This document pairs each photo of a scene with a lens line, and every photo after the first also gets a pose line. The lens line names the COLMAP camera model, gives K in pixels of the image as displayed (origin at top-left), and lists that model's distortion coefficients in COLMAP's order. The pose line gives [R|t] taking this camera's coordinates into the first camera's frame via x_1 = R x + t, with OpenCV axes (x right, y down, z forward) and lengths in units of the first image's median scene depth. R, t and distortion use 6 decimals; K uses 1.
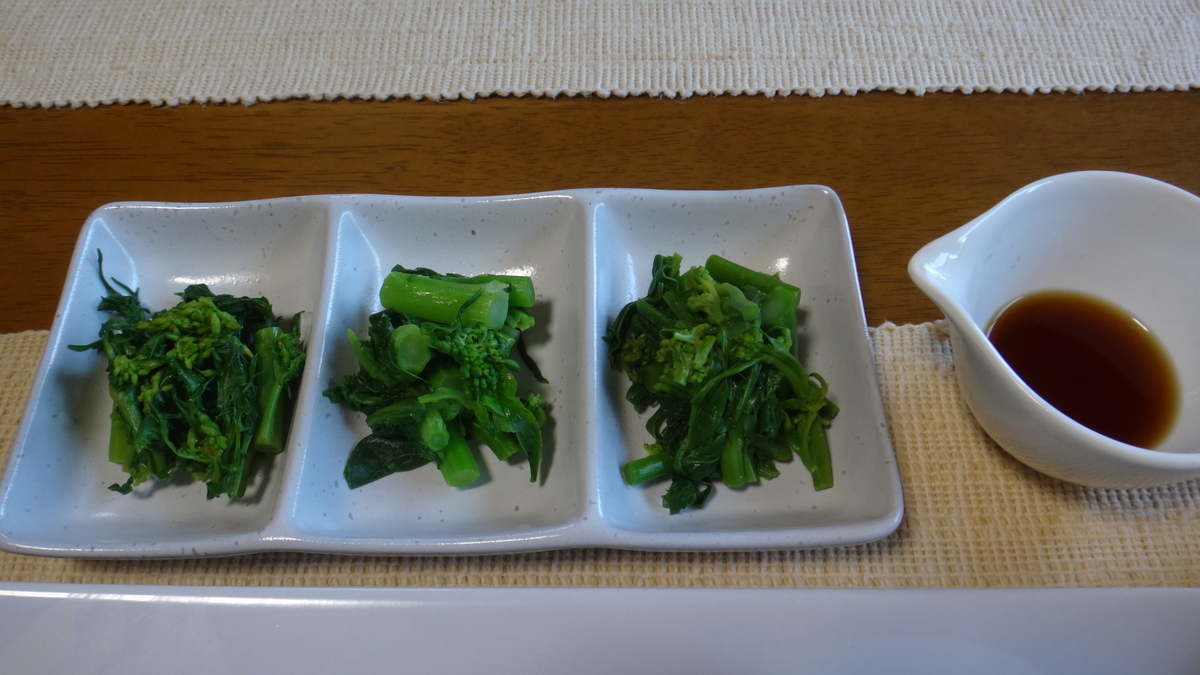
lens RADIAL K [[934.8, 0, 605.4], [0, 934.8, 344.4], [0, 0, 1]] dist [-0.031923, -0.054997]
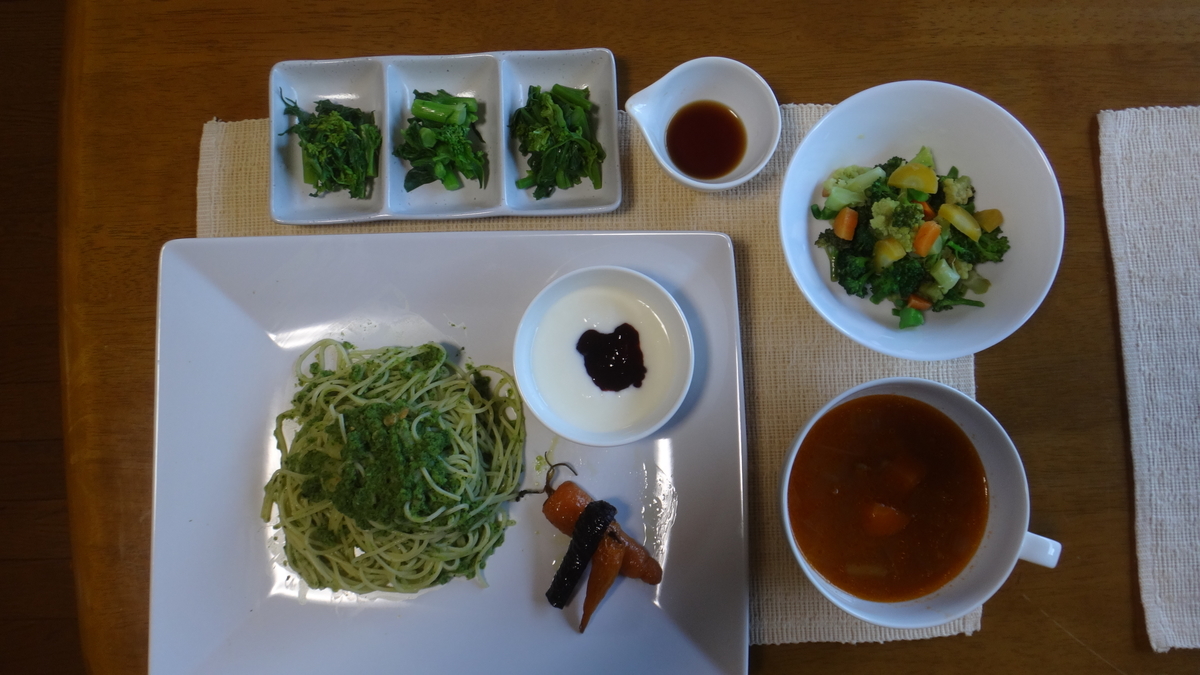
lens RADIAL K [[934.8, 0, 605.4], [0, 934.8, 344.4], [0, 0, 1]] dist [-0.031923, -0.054997]
pose [[0.999515, -0.019961, 0.023909, 0.184110], [0.008161, 0.908665, 0.417446, -0.502959], [-0.030058, -0.417049, 0.908387, -1.423157]]
